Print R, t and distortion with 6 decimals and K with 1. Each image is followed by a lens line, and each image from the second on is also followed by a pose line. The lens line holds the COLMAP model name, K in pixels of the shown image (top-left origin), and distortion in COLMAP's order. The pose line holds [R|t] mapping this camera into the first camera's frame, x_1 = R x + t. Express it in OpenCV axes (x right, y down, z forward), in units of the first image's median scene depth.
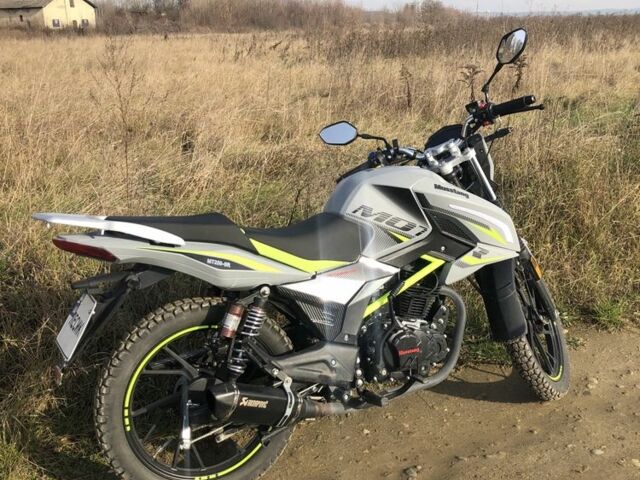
lens RADIAL K [[697.7, 0, 322.1], [0, 697.7, 221.1], [0, 0, 1]] dist [0.020710, 0.000000]
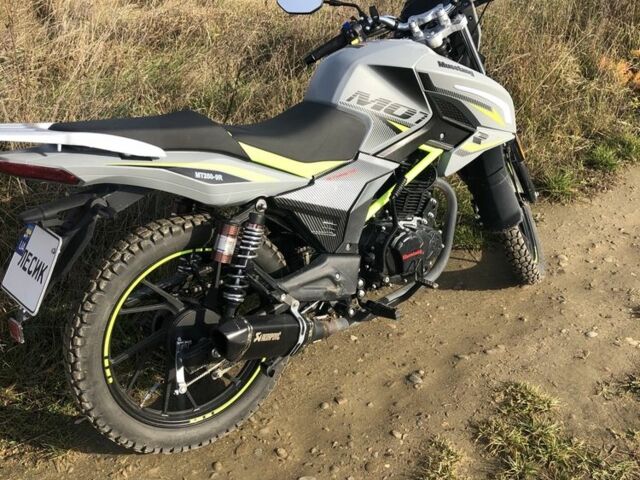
lens RADIAL K [[697.7, 0, 316.6], [0, 697.7, 228.7], [0, 0, 1]] dist [0.020710, 0.000000]
pose [[0.978687, -0.084683, 0.187083, -0.156282], [0.045460, 0.977755, 0.204764, -0.033797], [-0.200261, -0.191895, 0.960766, 0.164962]]
